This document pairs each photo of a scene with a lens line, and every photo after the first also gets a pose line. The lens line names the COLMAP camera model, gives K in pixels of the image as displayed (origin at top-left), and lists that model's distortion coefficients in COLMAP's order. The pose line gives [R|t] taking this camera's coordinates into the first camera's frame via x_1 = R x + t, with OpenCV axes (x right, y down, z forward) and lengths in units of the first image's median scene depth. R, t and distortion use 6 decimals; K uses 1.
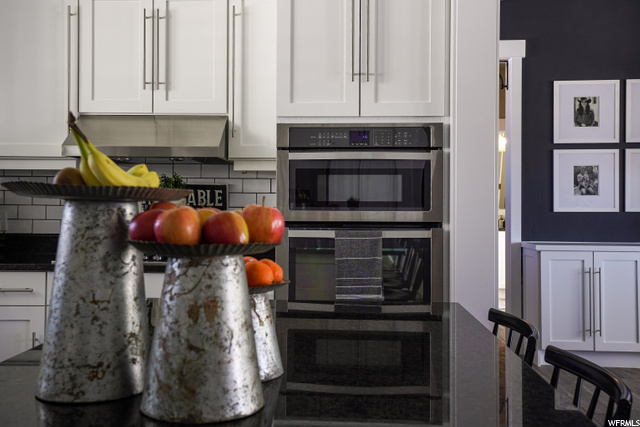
lens RADIAL K [[611.7, 0, 320.9], [0, 611.7, 209.2], [0, 0, 1]] dist [0.022084, 0.002352]
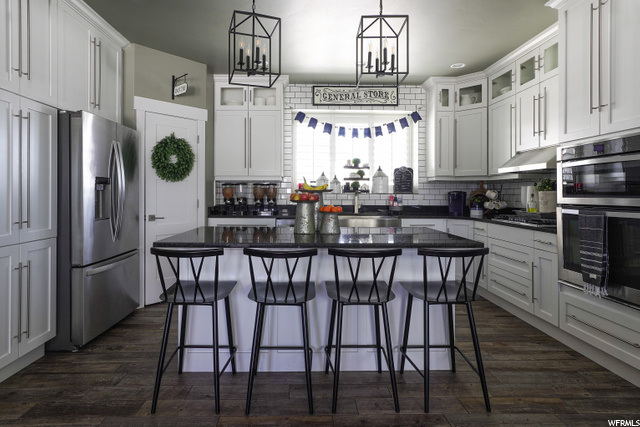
lens RADIAL K [[357.1, 0, 310.2], [0, 357.1, 193.7], [0, 0, 1]] dist [0.001873, 0.006563]
pose [[0.047503, -0.007088, -0.998846, 0.909905], [-0.011480, 0.999905, -0.007642, 0.007212], [0.998805, 0.011829, 0.047418, 0.249044]]
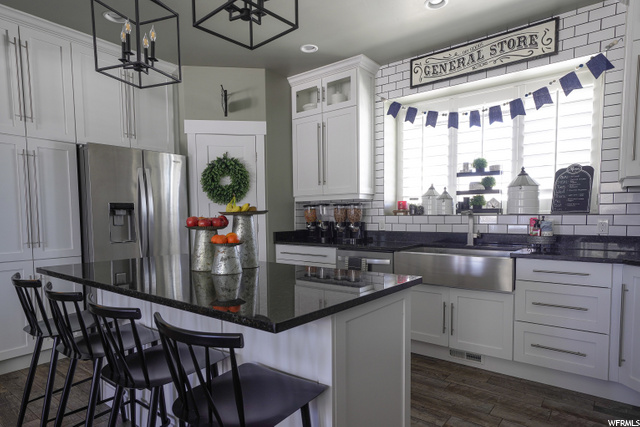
lens RADIAL K [[385.5, 0, 306.8], [0, 385.5, 239.6], [0, 0, 1]] dist [0.019317, 0.004676]
pose [[-0.611065, 0.046116, -0.790236, 0.447133], [-0.003553, 0.998132, 0.060996, -0.003925], [0.791573, 0.040080, -0.609759, 0.893596]]
